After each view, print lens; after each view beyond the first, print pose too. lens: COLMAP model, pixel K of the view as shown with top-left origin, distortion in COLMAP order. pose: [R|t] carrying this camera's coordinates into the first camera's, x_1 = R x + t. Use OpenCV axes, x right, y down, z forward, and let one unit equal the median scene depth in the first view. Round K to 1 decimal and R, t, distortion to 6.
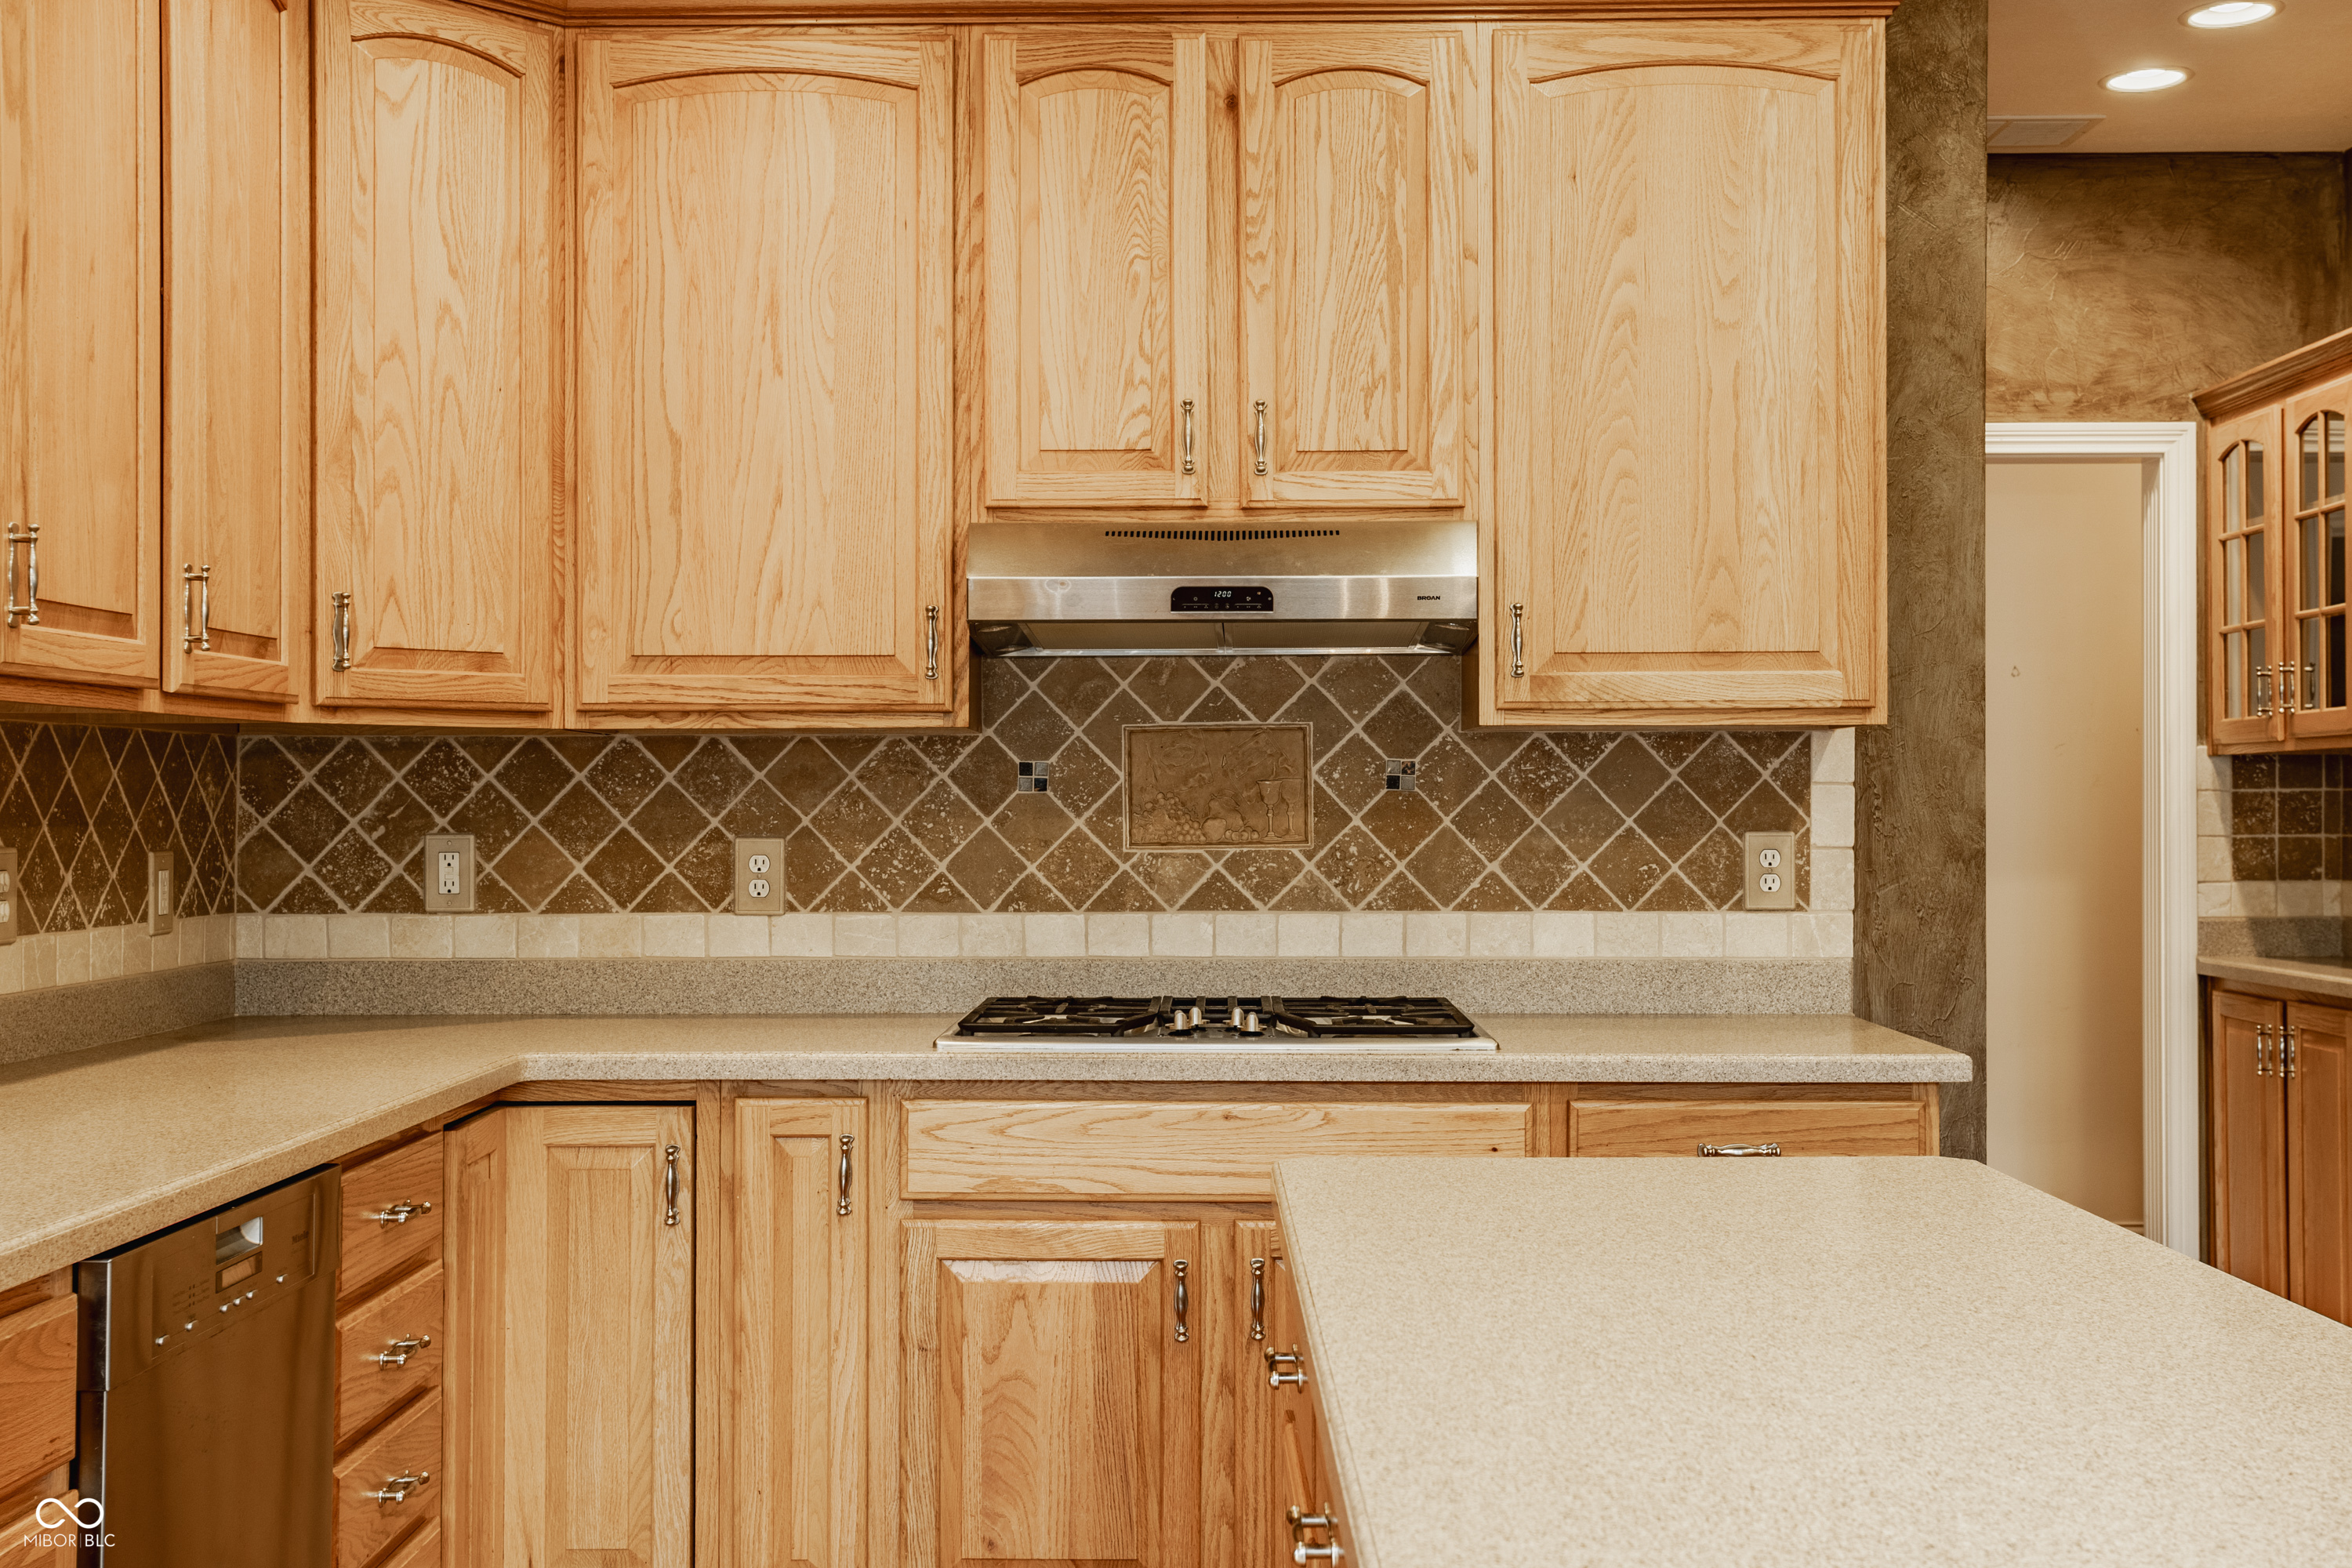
lens RADIAL K [[2619.8, 0, 1138.1], [0, 2619.8, 779.1], [0, 0, 1]] dist [-0.013678, 0.000000]
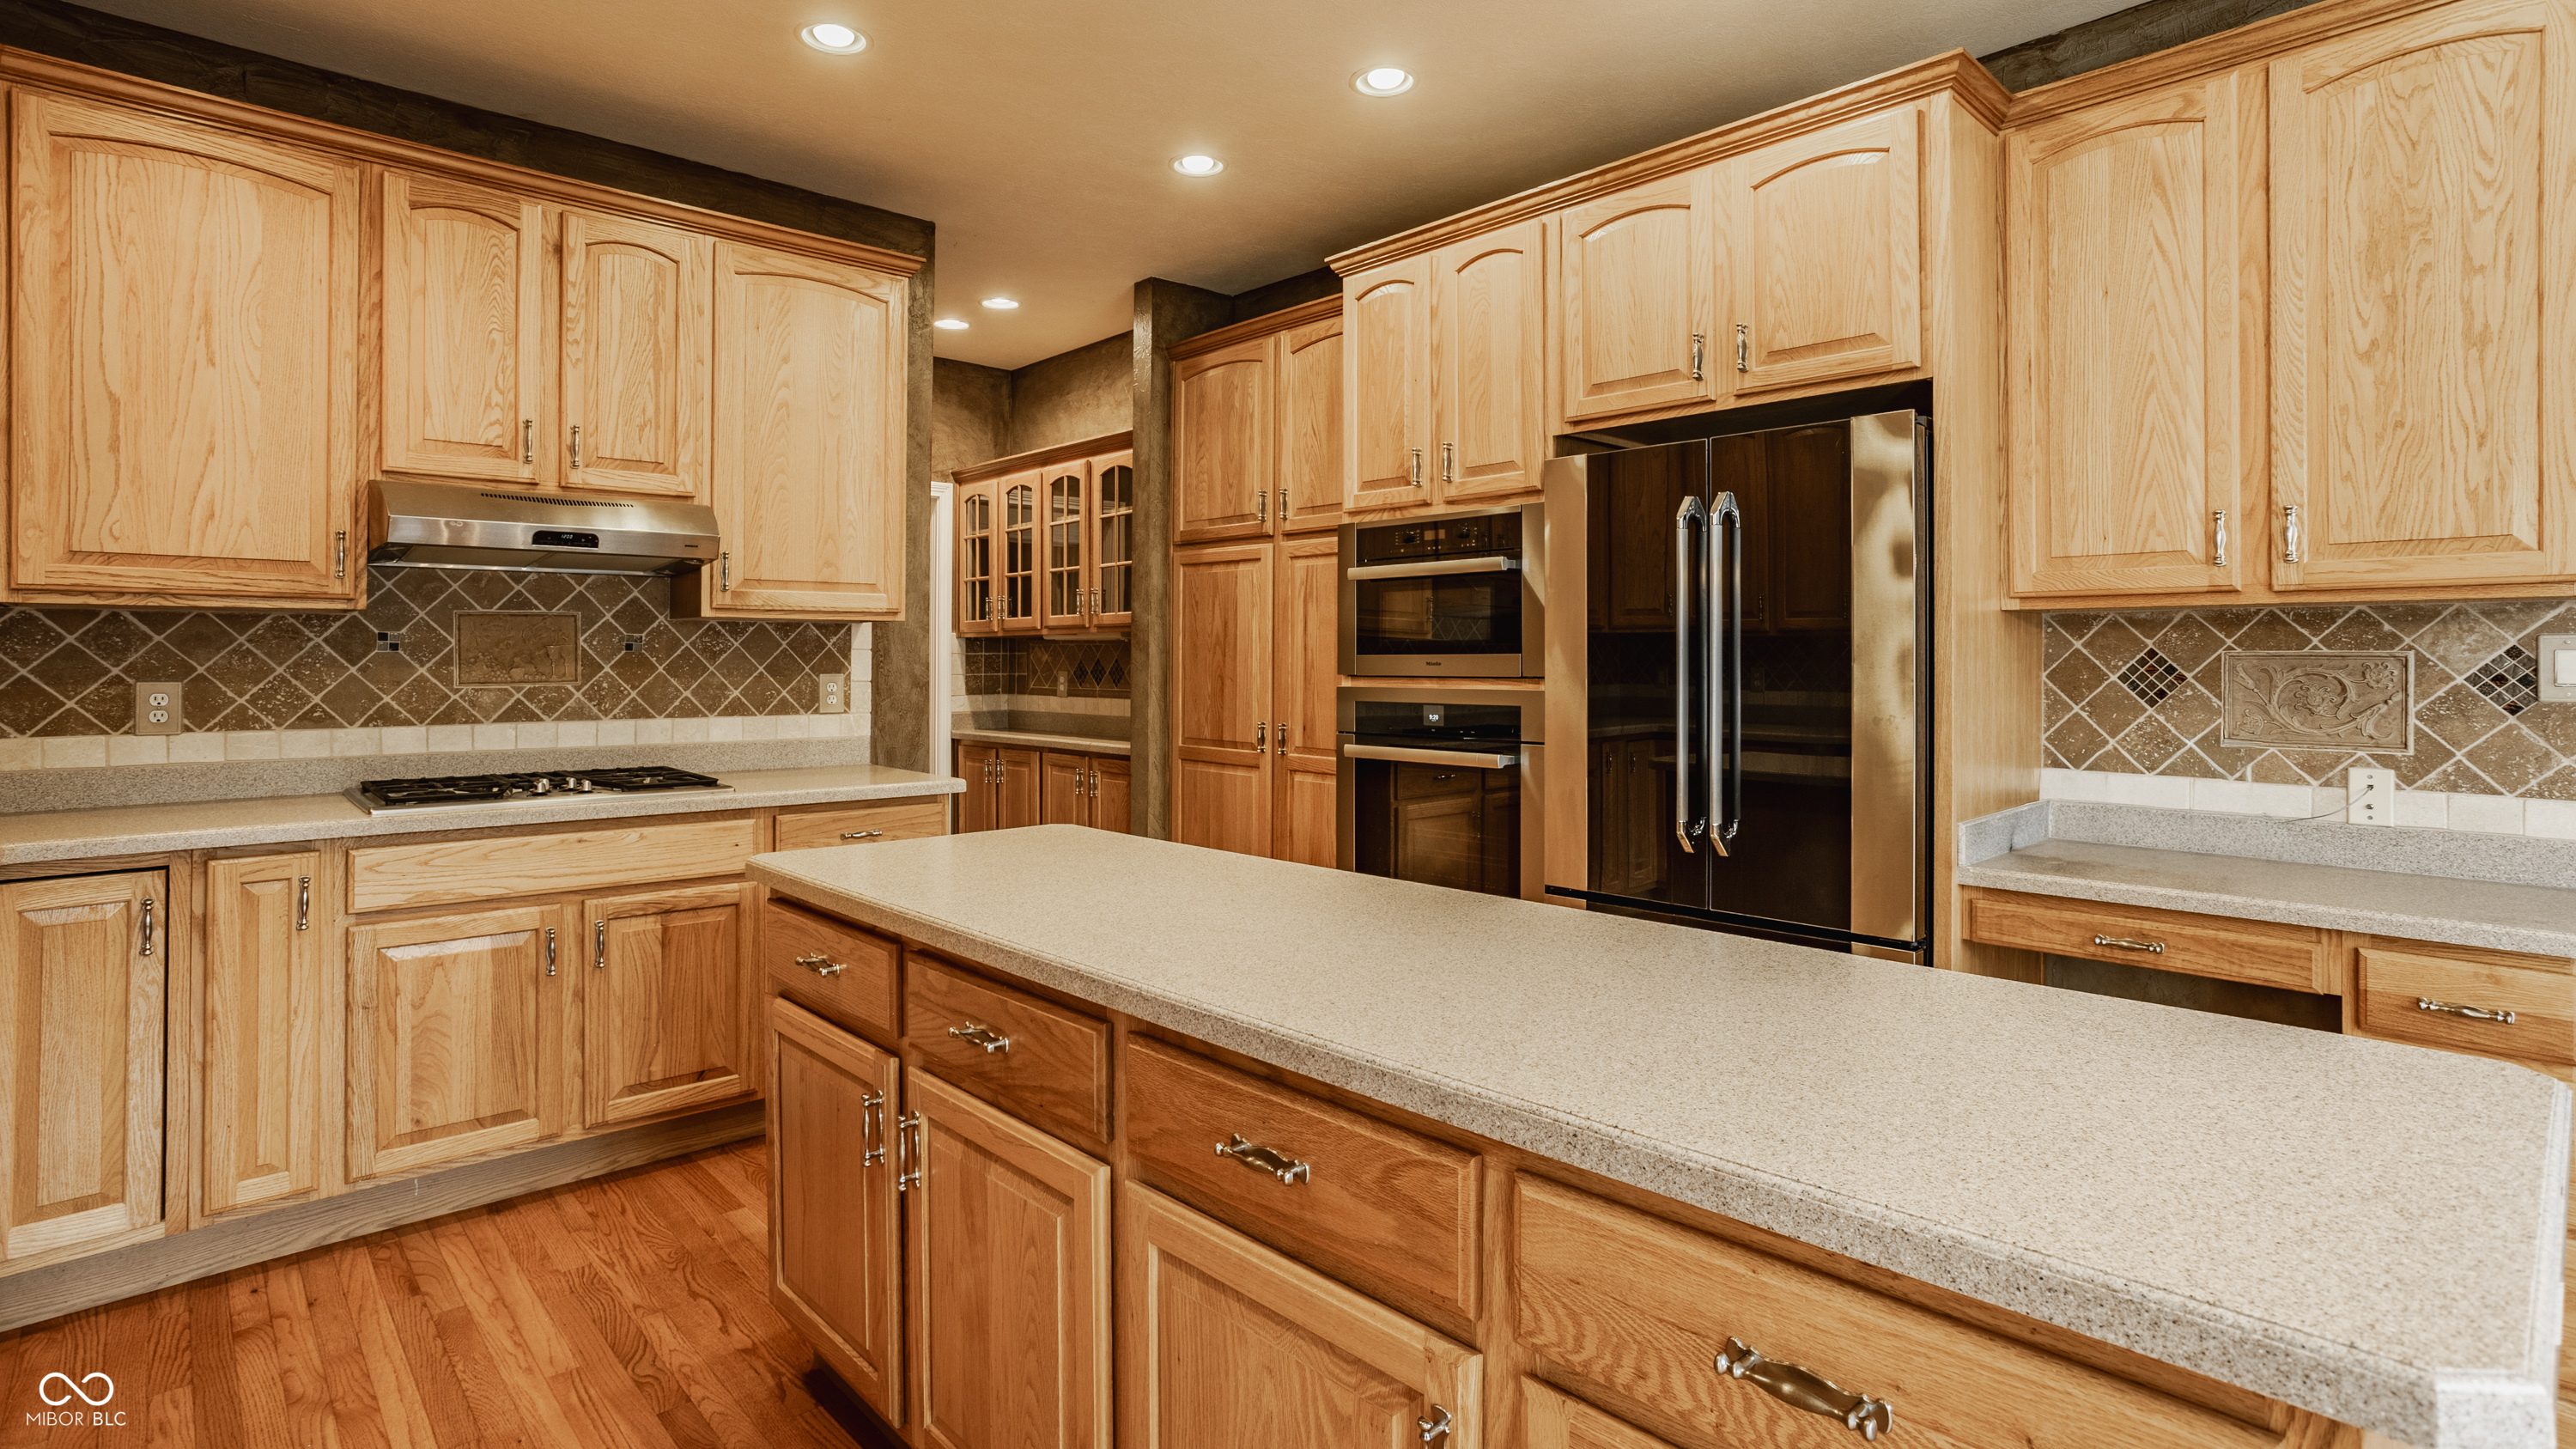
lens RADIAL K [[1273.2, 0, 1276.5], [0, 1273.2, 654.4], [0, 0, 1]] dist [-0.032990, 0.022083]
pose [[0.721791, 0.005048, 0.692093, -0.188905], [-0.009253, 0.999954, 0.002356, 0.000153], [-0.692049, -0.008104, 0.721805, 0.075764]]
